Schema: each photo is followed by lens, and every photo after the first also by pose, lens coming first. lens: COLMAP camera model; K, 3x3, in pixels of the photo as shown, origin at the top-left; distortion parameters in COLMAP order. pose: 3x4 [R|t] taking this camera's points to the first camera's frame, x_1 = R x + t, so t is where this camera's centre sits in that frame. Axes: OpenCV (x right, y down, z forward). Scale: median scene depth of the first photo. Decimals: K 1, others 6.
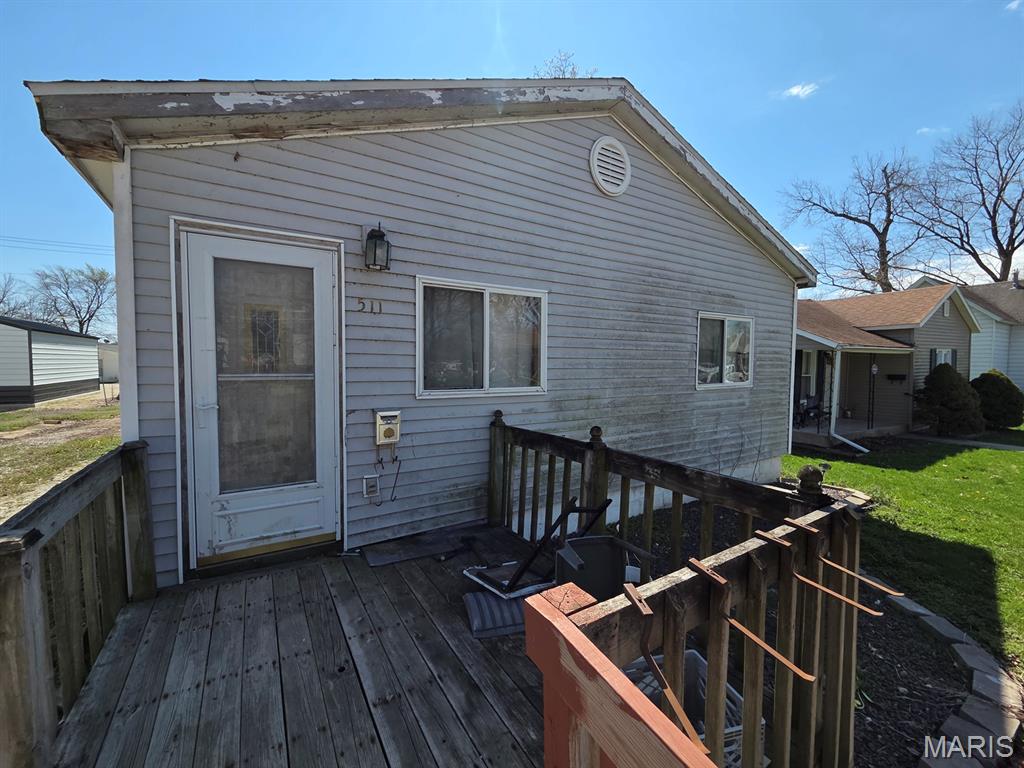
lens RADIAL K [[414.6, 0, 506.8], [0, 414.6, 383.1], [0, 0, 1]] dist [0.004463, -0.000395]
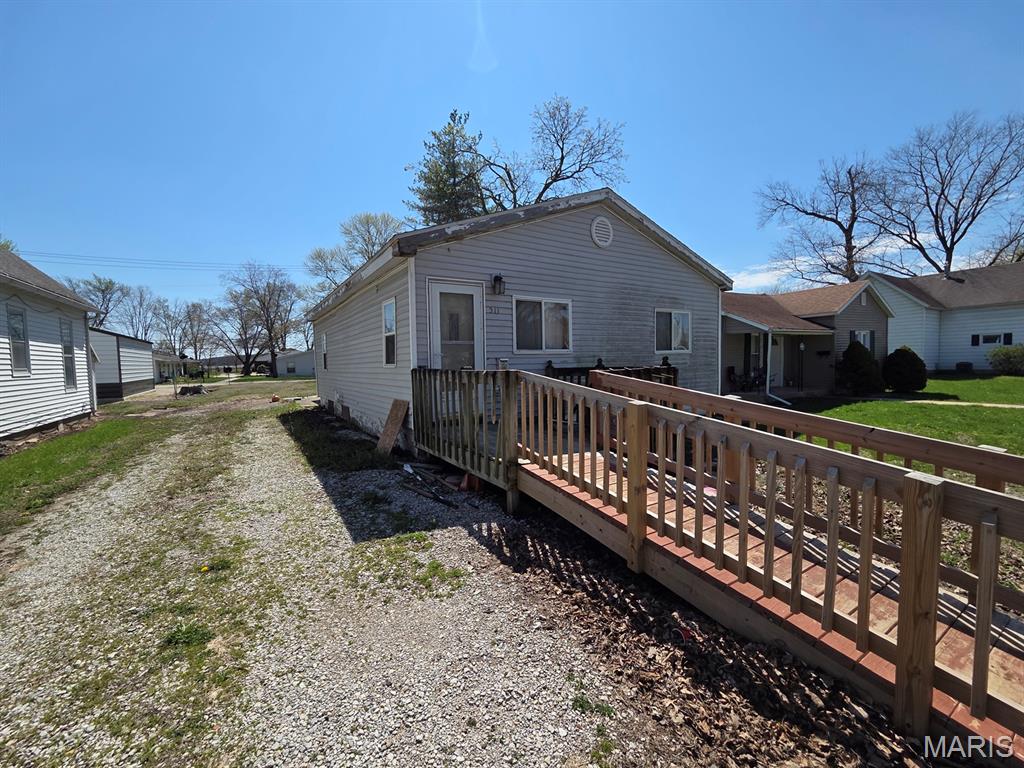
lens RADIAL K [[414.6, 0, 506.7], [0, 414.6, 383.3], [0, 0, 1]] dist [0.004463, -0.000395]
pose [[0.999506, -0.028451, 0.013320, -0.188099], [0.028392, 0.999586, 0.004621, 0.116306], [-0.013446, -0.004241, 0.999901, -0.728338]]
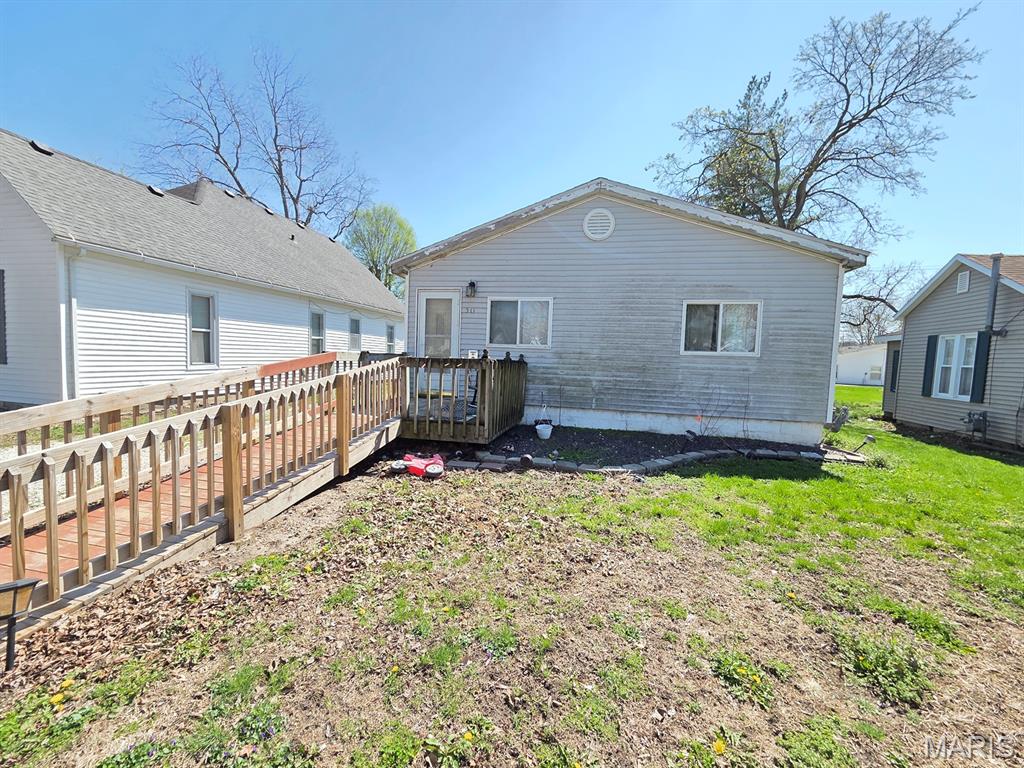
lens RADIAL K [[414.6, 0, 505.9], [0, 414.6, 386.3], [0, 0, 1]] dist [0.004463, -0.000395]
pose [[0.726083, 0.065591, -0.684471, 1.041260], [-0.067546, 0.997429, 0.023929, 0.136255], [0.684281, 0.028859, 0.728647, -0.474595]]
